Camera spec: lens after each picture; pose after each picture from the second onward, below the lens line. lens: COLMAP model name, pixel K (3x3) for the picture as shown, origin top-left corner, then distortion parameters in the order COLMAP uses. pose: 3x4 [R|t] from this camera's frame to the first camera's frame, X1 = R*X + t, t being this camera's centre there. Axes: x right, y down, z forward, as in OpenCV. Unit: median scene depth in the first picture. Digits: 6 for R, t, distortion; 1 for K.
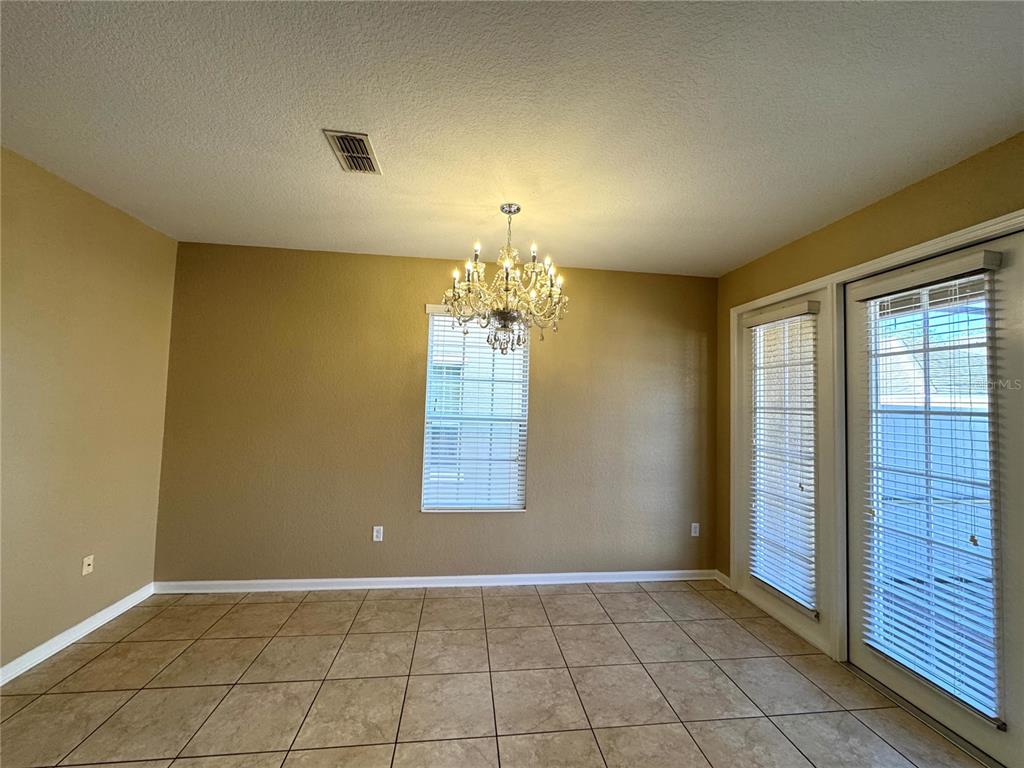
lens RADIAL K [[411.4, 0, 512.5], [0, 411.4, 381.9], [0, 0, 1]] dist [-0.001402, 0.000004]
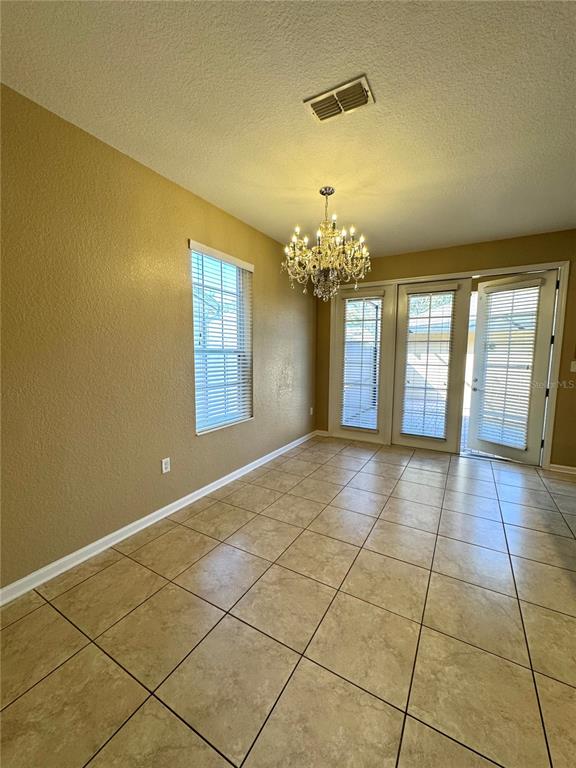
lens RADIAL K [[308.5, 0, 288.0], [0, 308.5, 384.0], [0, 0, 1]] dist [-0.001402, 0.000004]
pose [[0.601481, -0.105356, 0.791910, -0.775699], [-0.028169, 0.987853, 0.152819, 0.045735], [-0.798391, -0.114225, 0.591207, 0.345955]]
